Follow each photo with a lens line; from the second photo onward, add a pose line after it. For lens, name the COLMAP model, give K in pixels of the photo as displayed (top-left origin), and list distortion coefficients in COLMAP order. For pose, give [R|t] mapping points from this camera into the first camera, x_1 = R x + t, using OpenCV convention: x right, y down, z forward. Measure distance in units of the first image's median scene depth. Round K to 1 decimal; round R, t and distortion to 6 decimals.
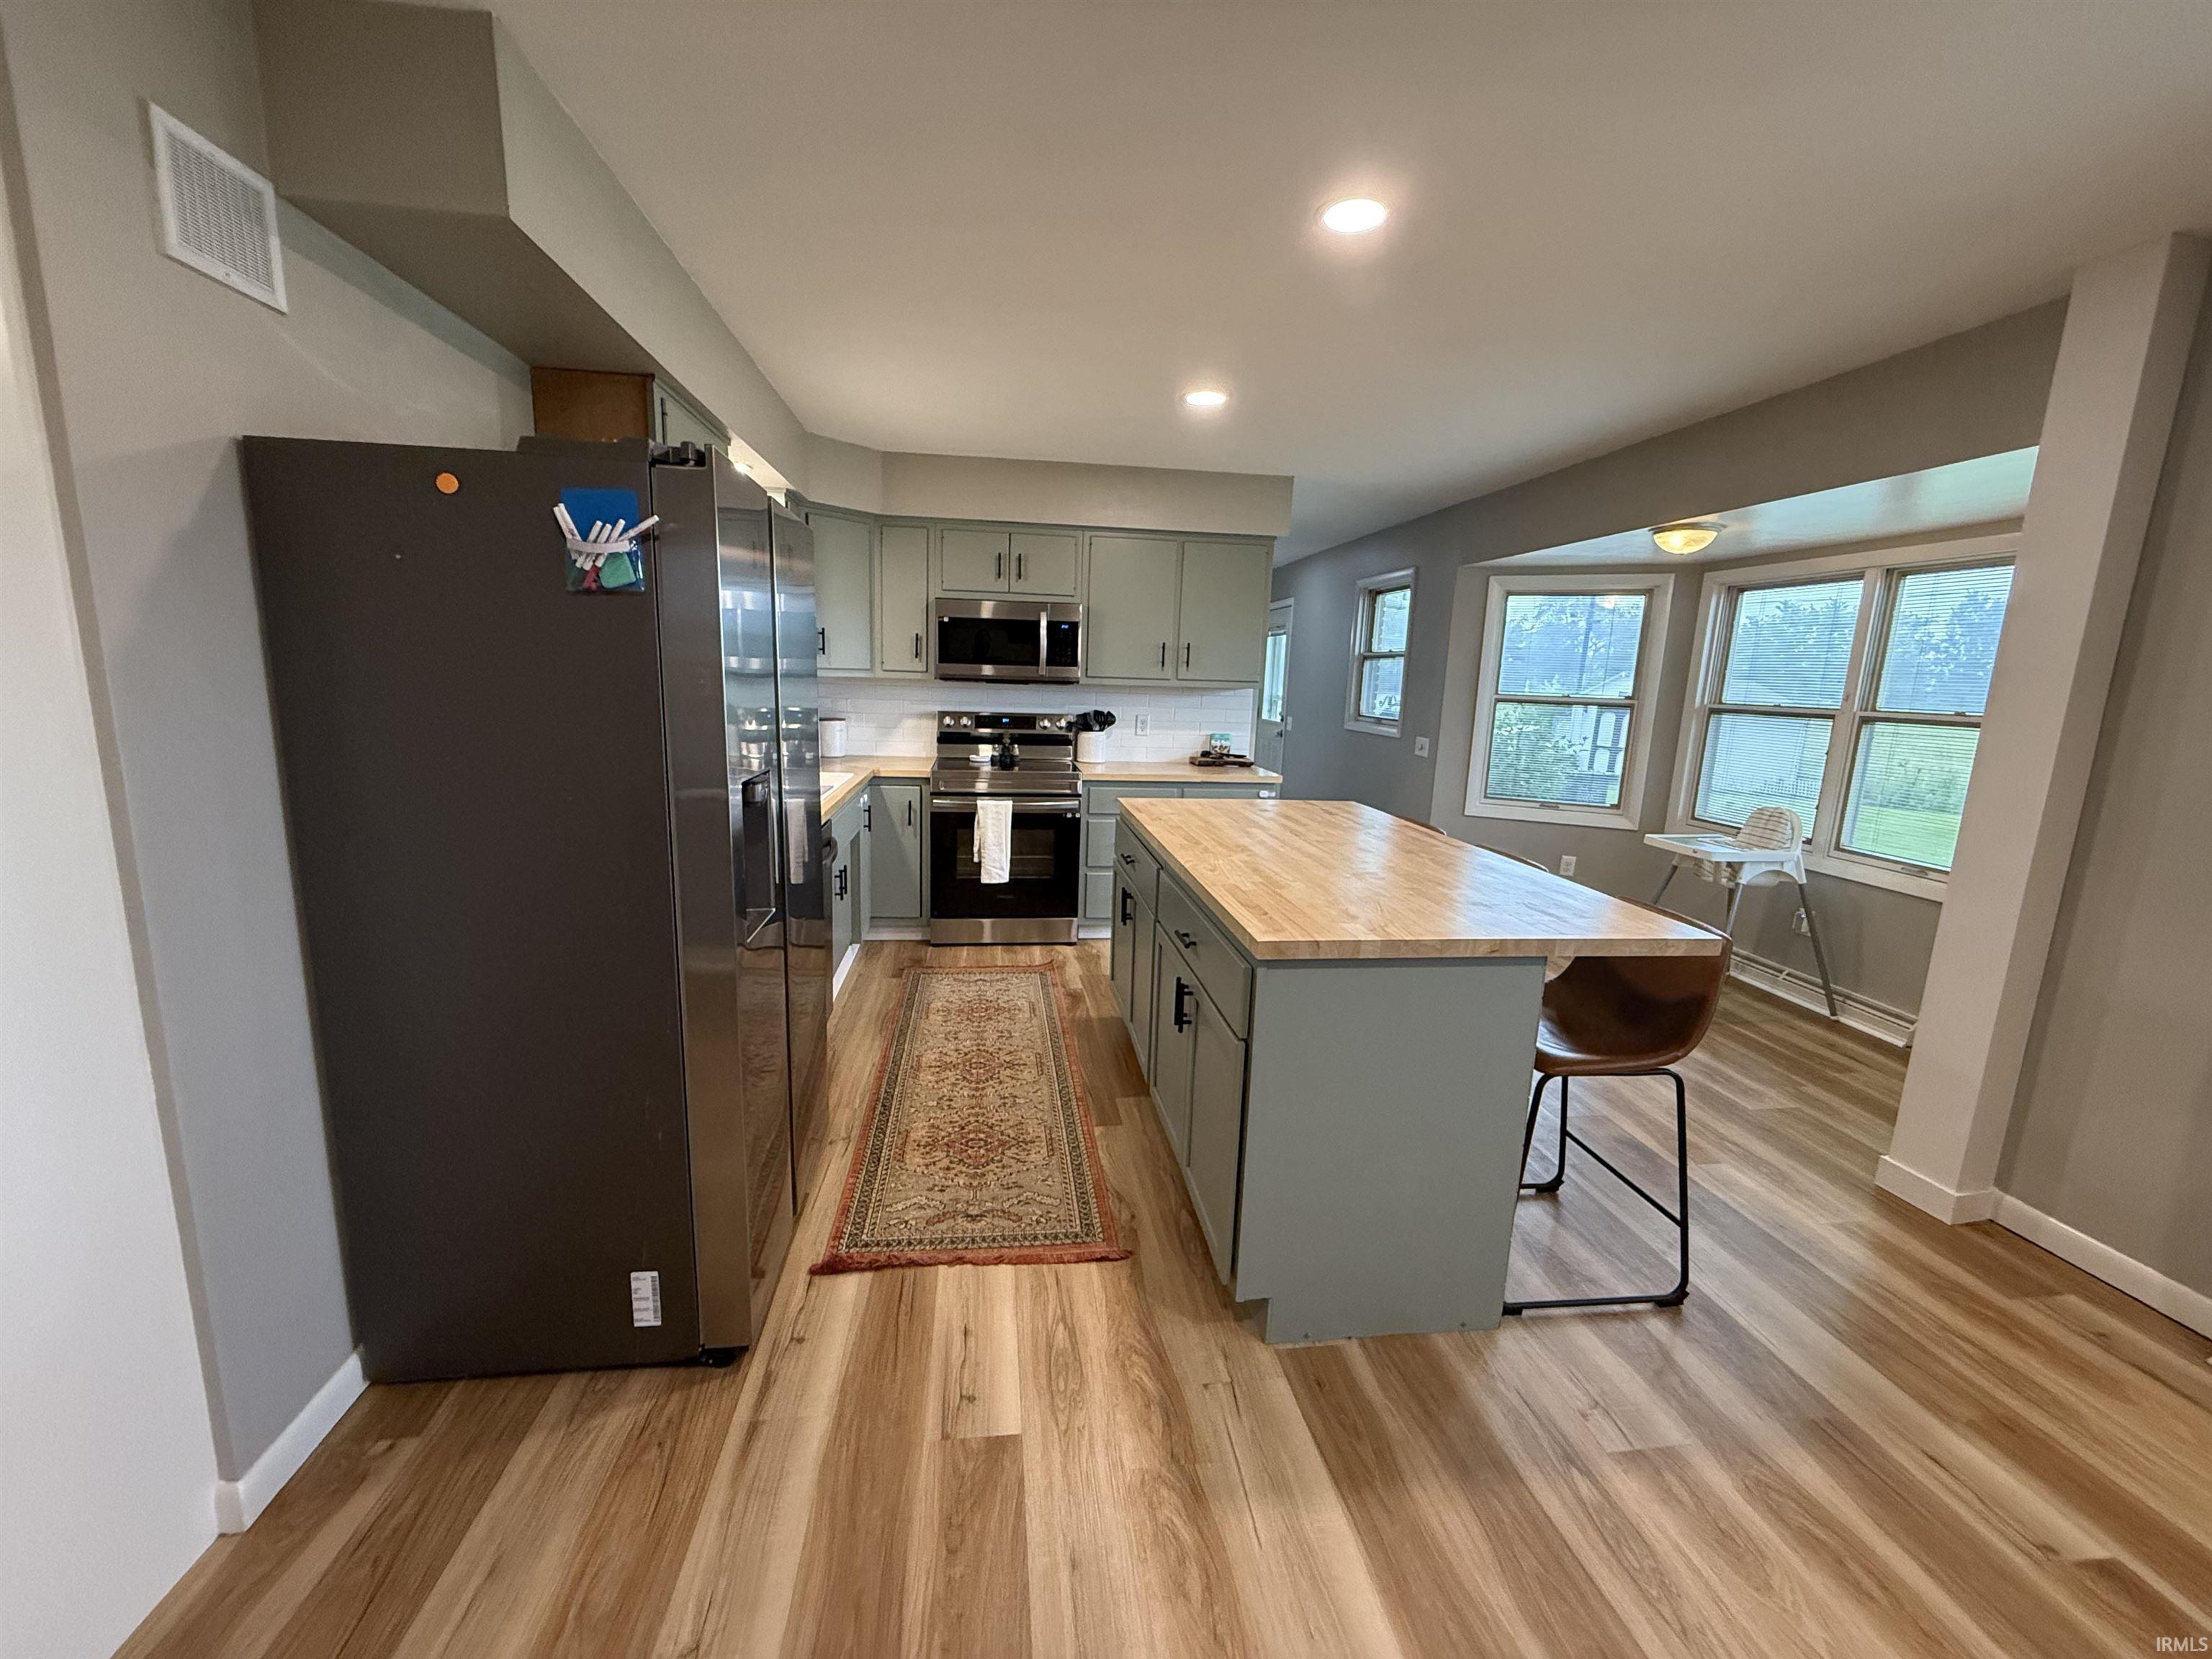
lens RADIAL K [[879.1, 0, 1105.8], [0, 879.1, 824.5], [0, 0, 1]] dist [0.001829, -0.001100]
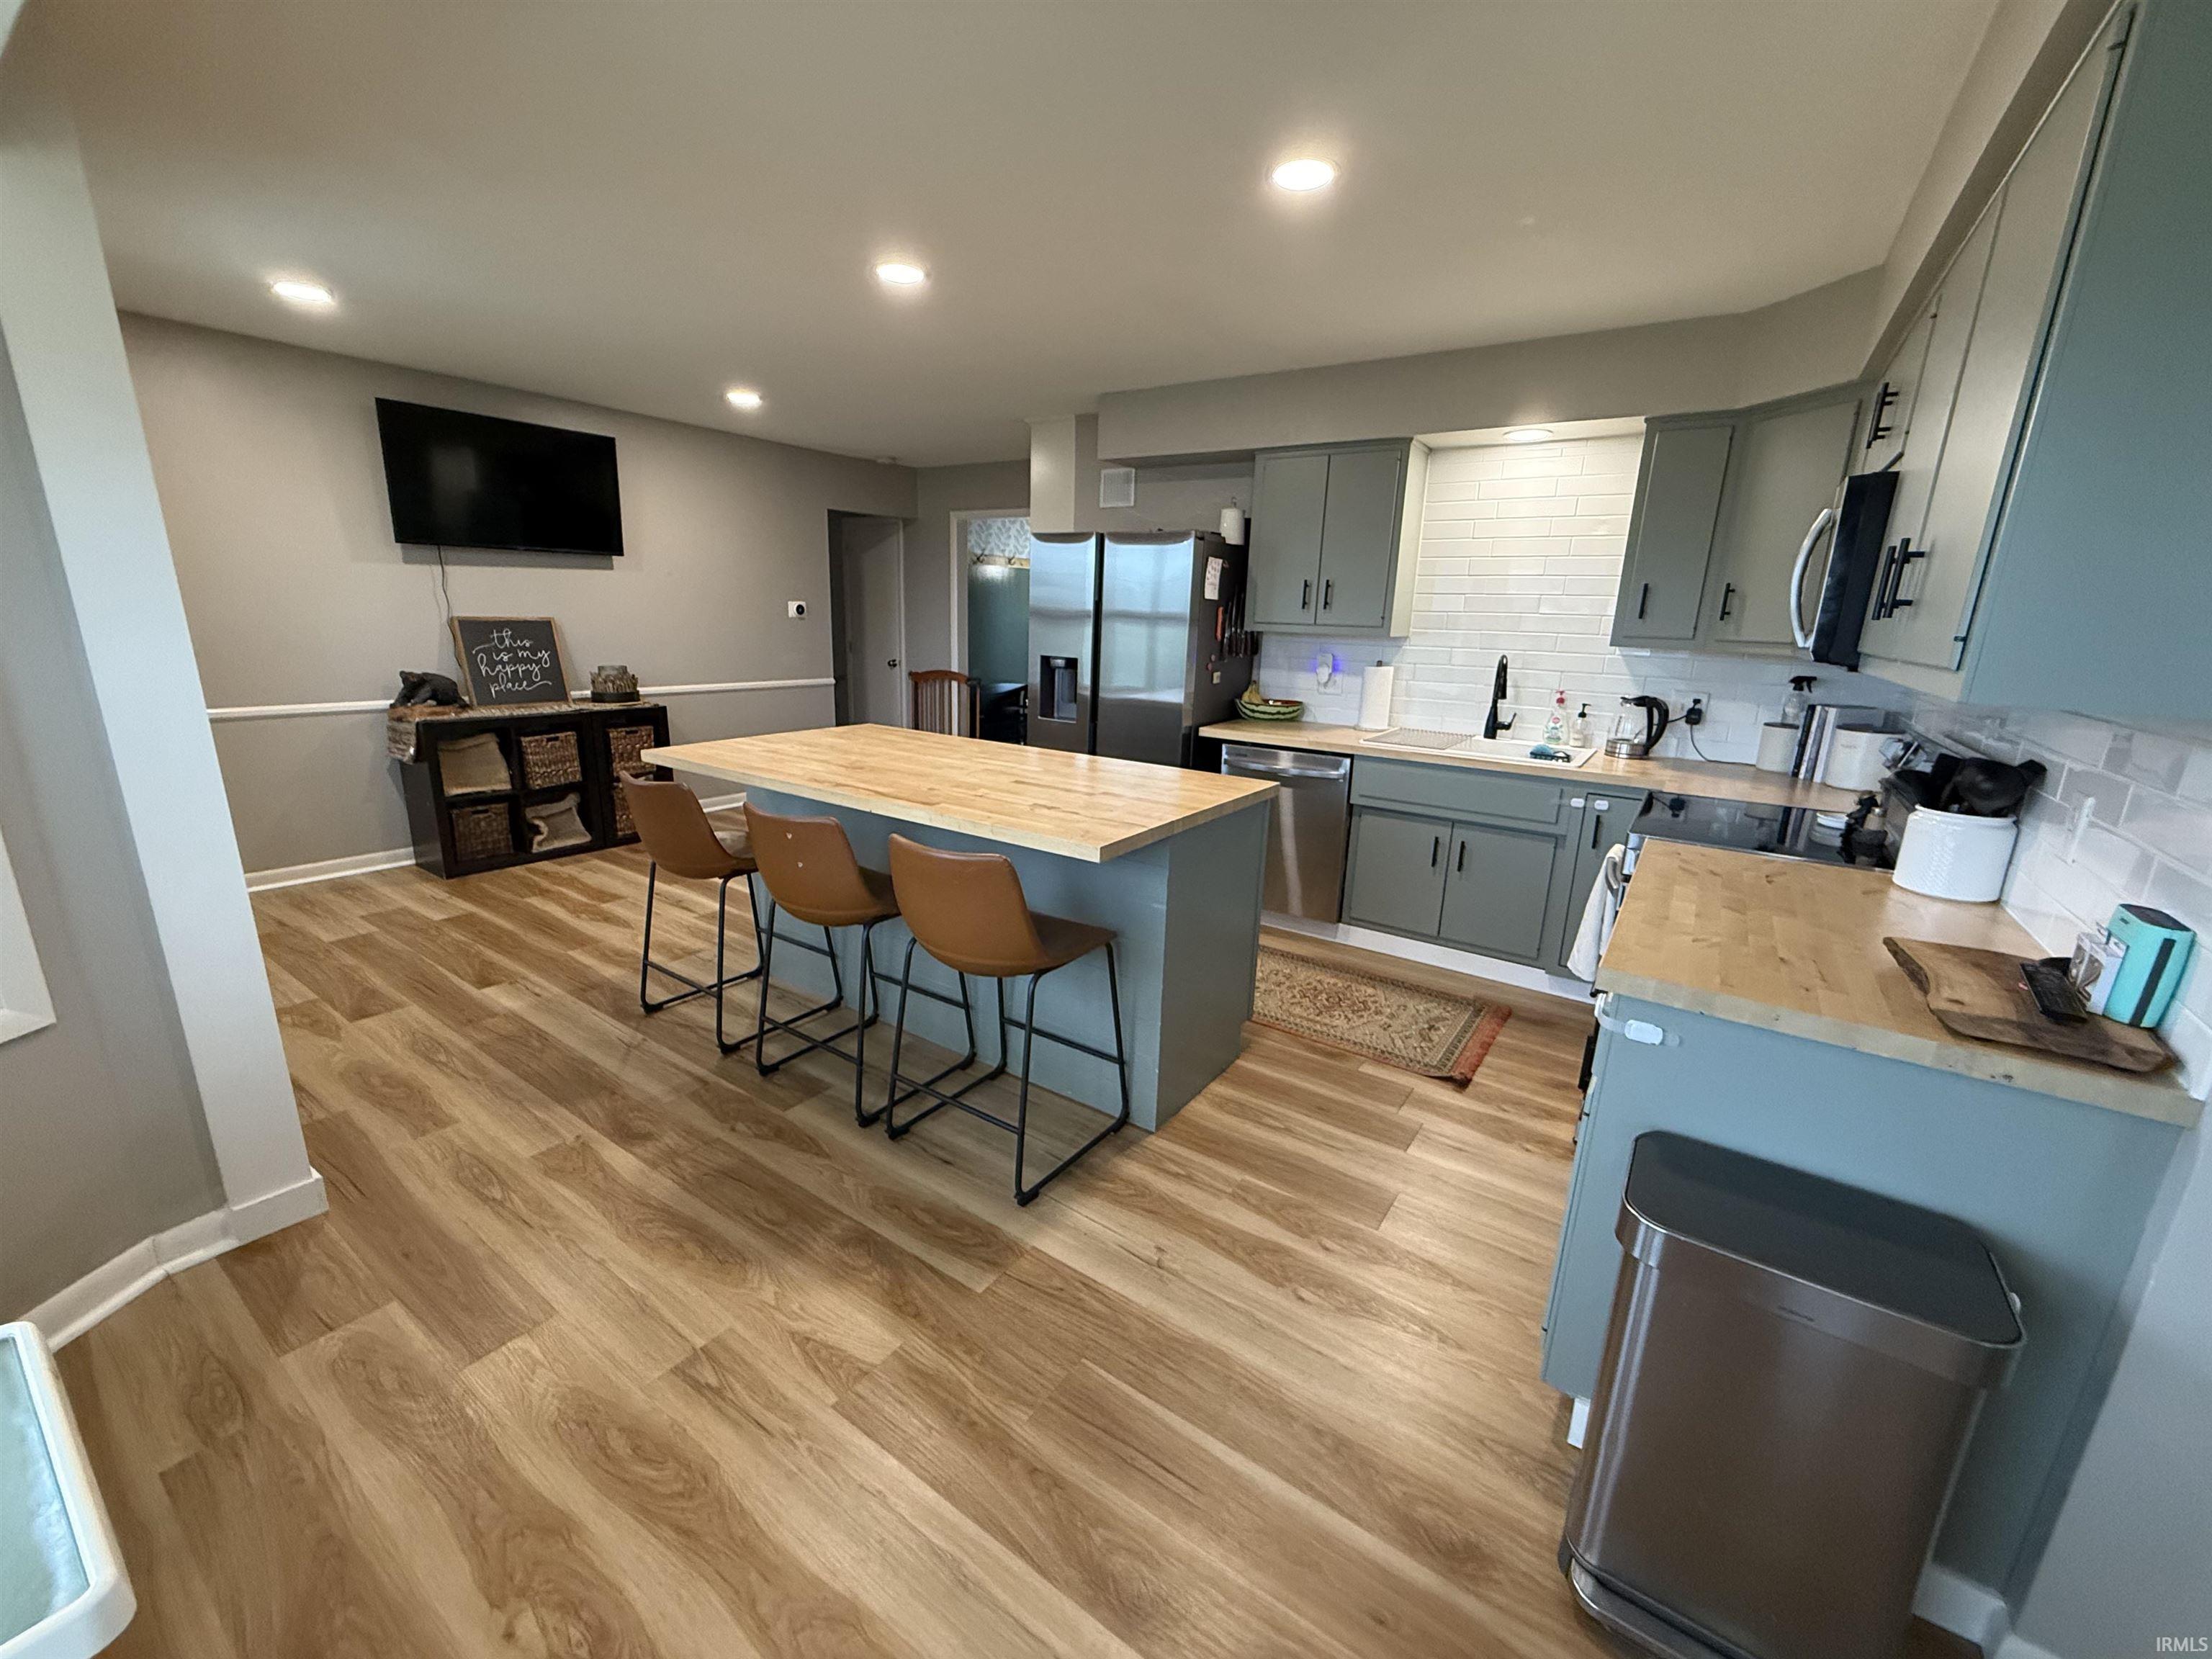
lens RADIAL K [[879.1, 0, 1101.3], [0, 879.1, 827.6], [0, 0, 1]] dist [0.001829, -0.001100]
pose [[-0.668542, 0.127153, -0.732723, 0.540040], [-0.180951, 0.927850, 0.326115, -0.169941], [0.721324, 0.350609, -0.597298, 1.063089]]
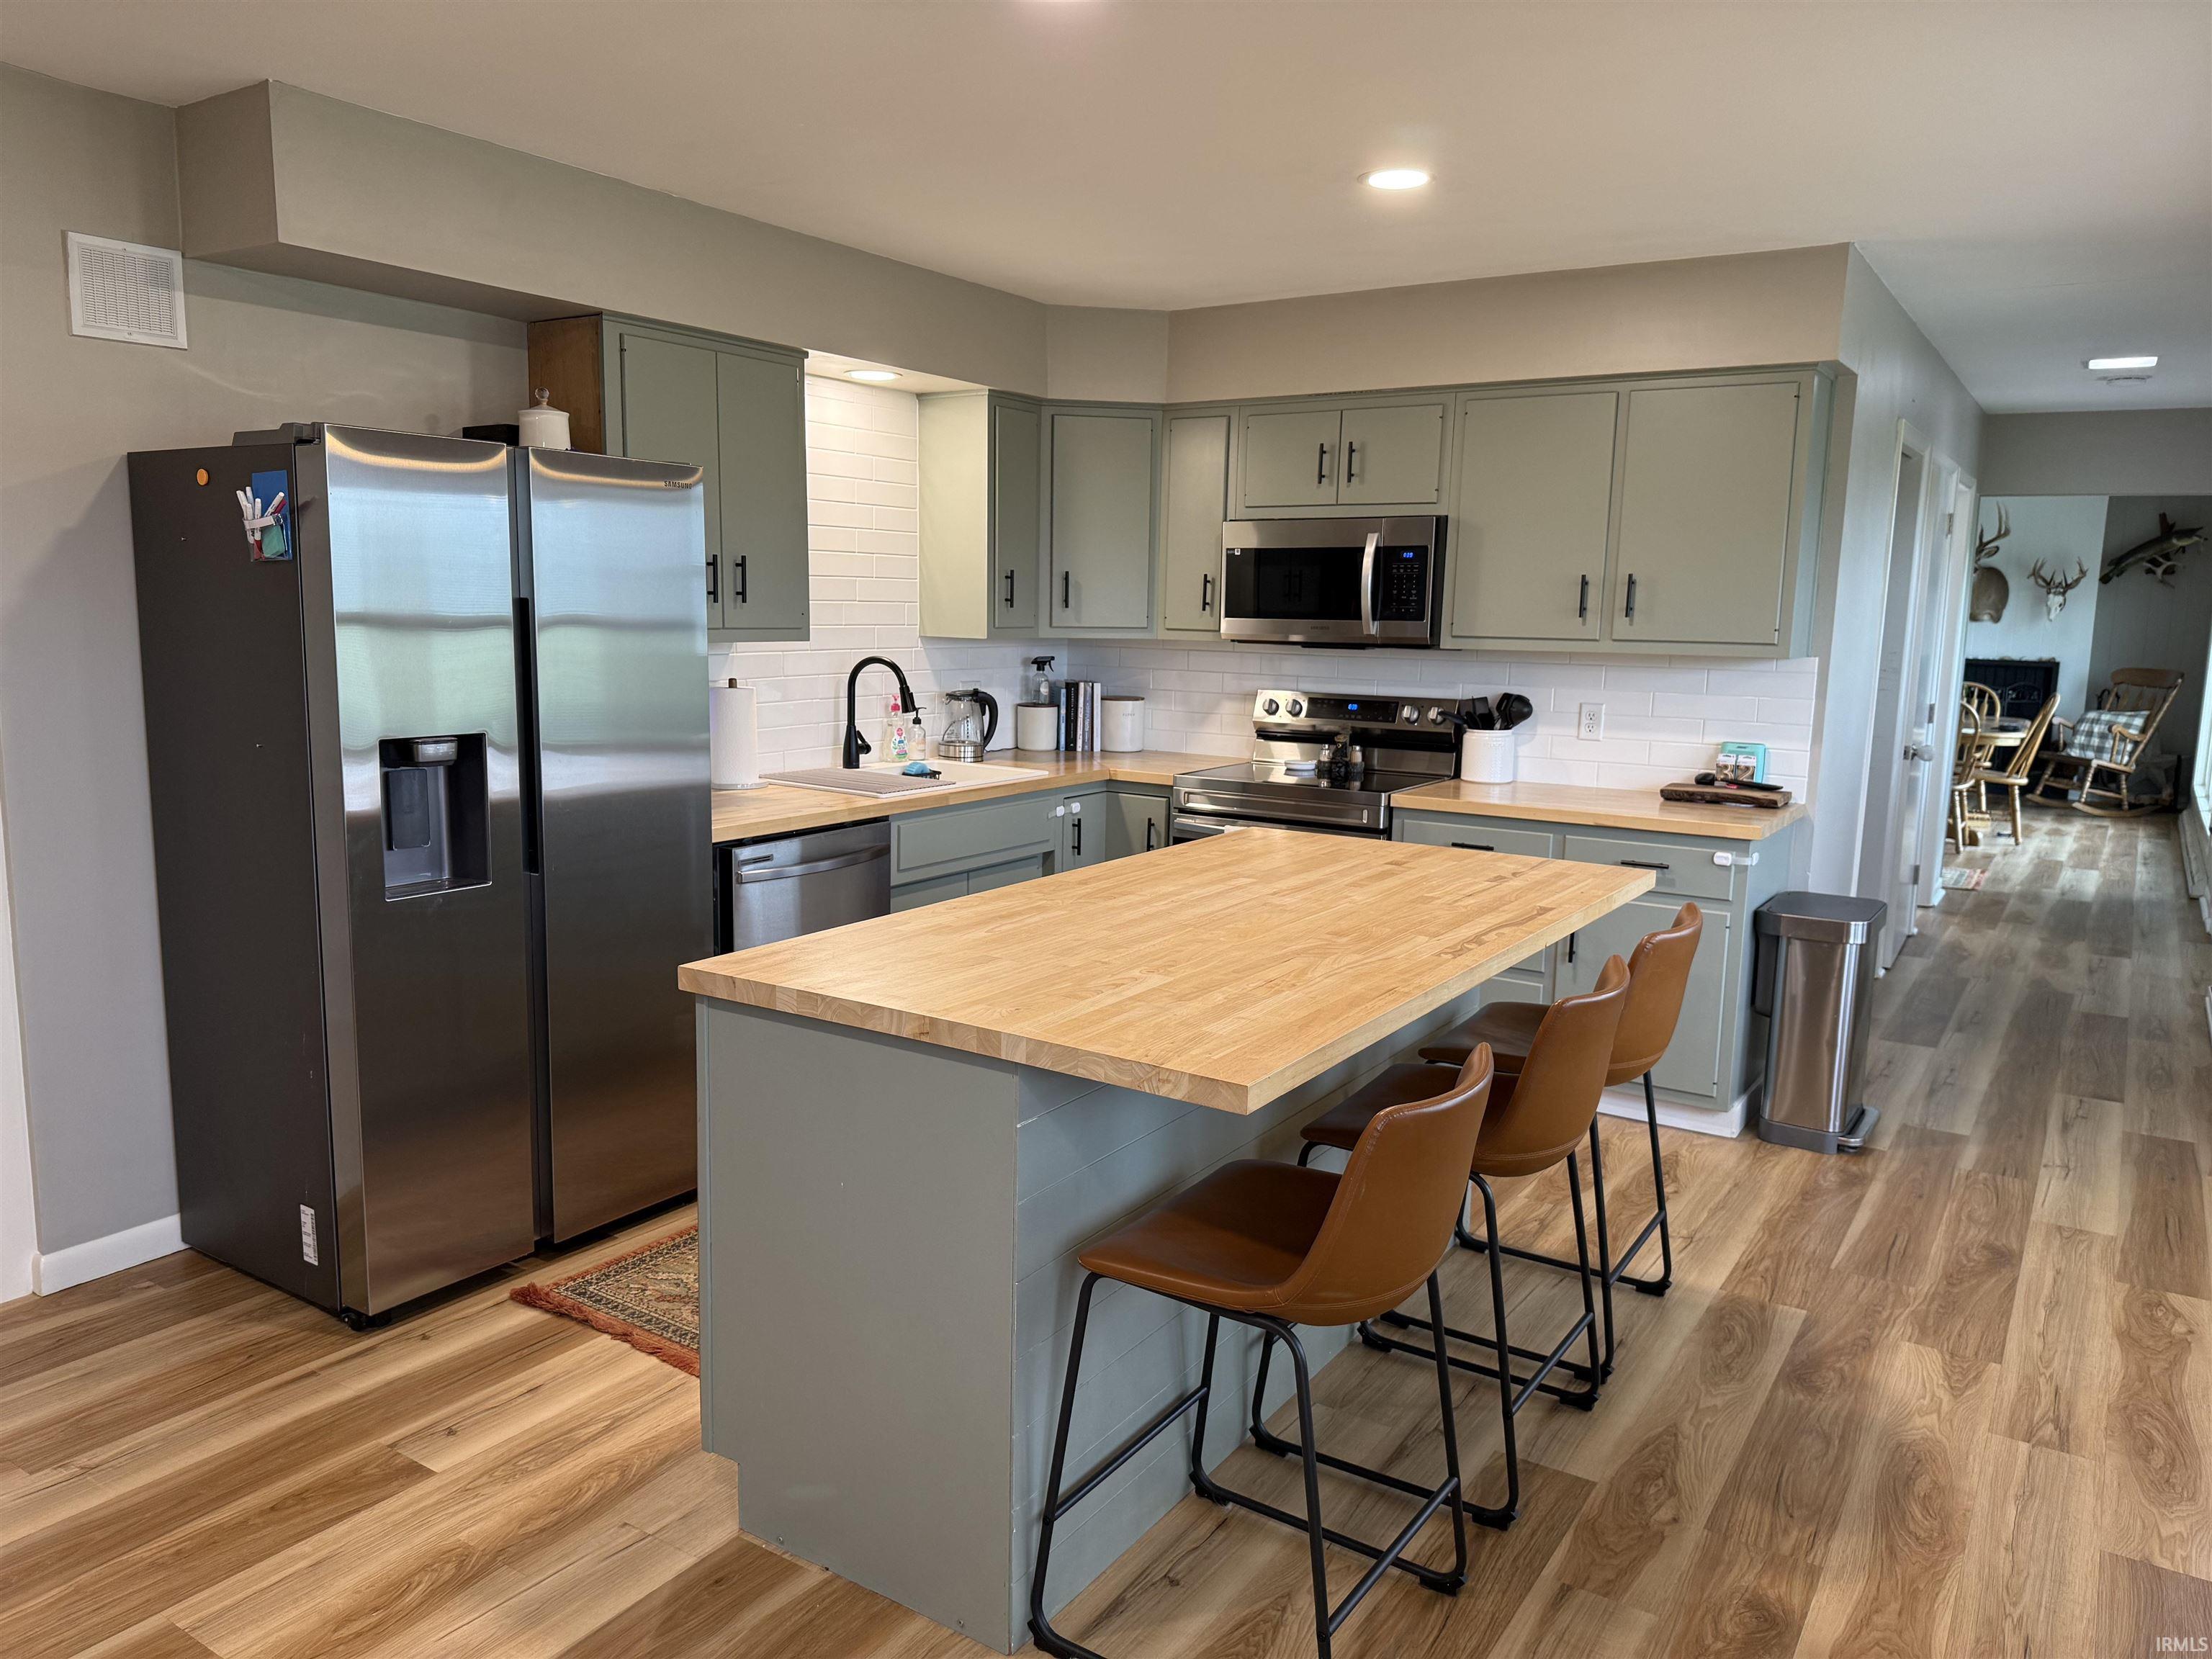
lens RADIAL K [[1559.9, 0, 1109.2], [0, 1559.9, 824.8], [0, 0, 1]] dist [0.030792, -0.034010]
pose [[0.759035, 0.074615, -0.646760, 0.514640], [-0.105719, 0.994352, -0.009355, -0.008069], [0.642409, 0.075475, 0.762637, 0.061565]]
